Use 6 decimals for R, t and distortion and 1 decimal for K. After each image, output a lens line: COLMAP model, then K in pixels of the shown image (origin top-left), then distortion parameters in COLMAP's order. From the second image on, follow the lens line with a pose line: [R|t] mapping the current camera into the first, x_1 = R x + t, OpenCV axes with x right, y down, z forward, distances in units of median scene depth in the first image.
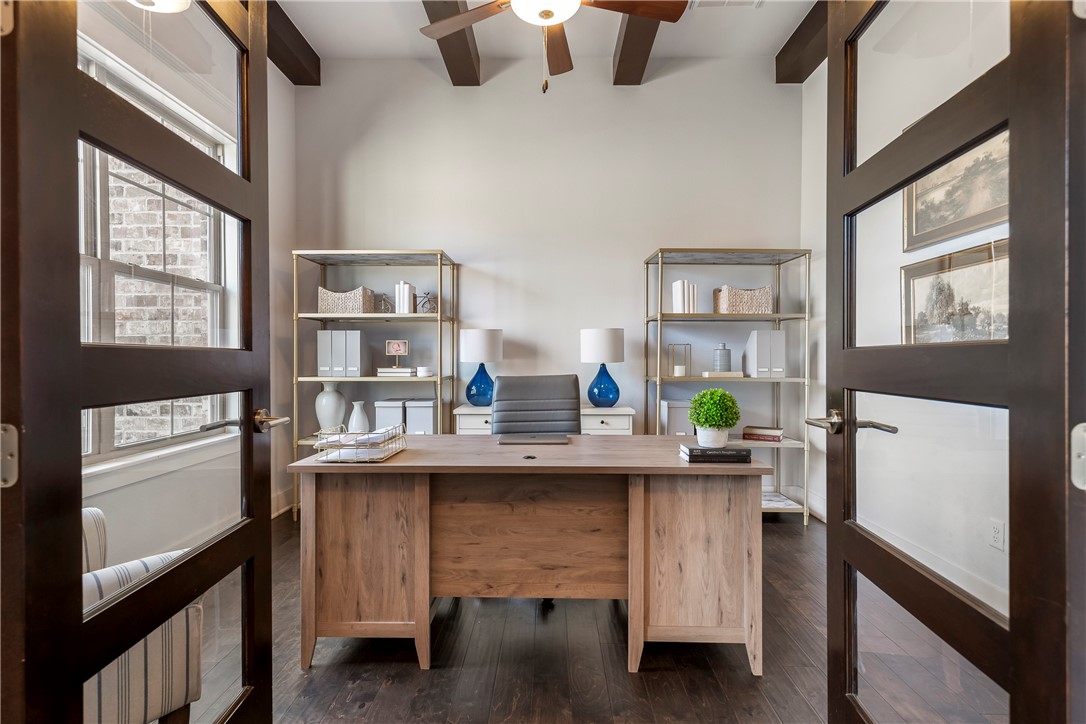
lens RADIAL K [[539.6, 0, 538.8], [0, 539.6, 363.1], [0, 0, 1]] dist [-0.002628, -0.000188]
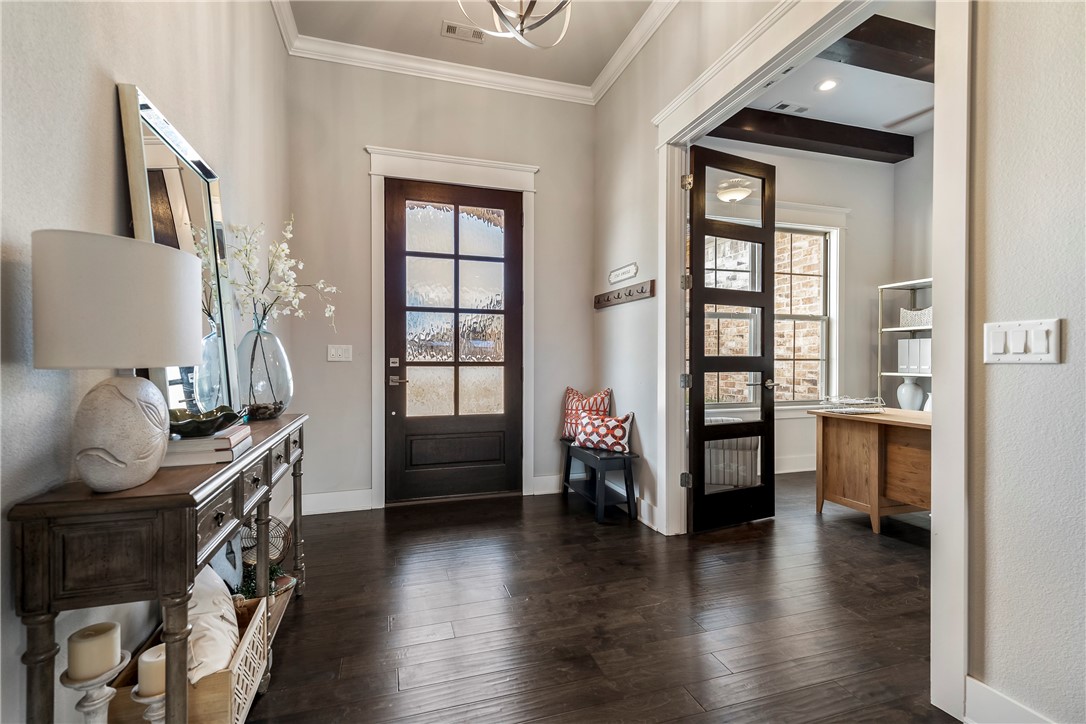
lens RADIAL K [[483.0, 0, 538.7], [0, 483.0, 362.5], [0, 0, 1]] dist [-0.001039, -0.000370]
pose [[0.321423, 0.008059, -0.946901, 0.902375], [-0.008182, 0.999950, 0.005733, -0.000607], [0.946900, 0.005905, 0.321473, -0.555814]]
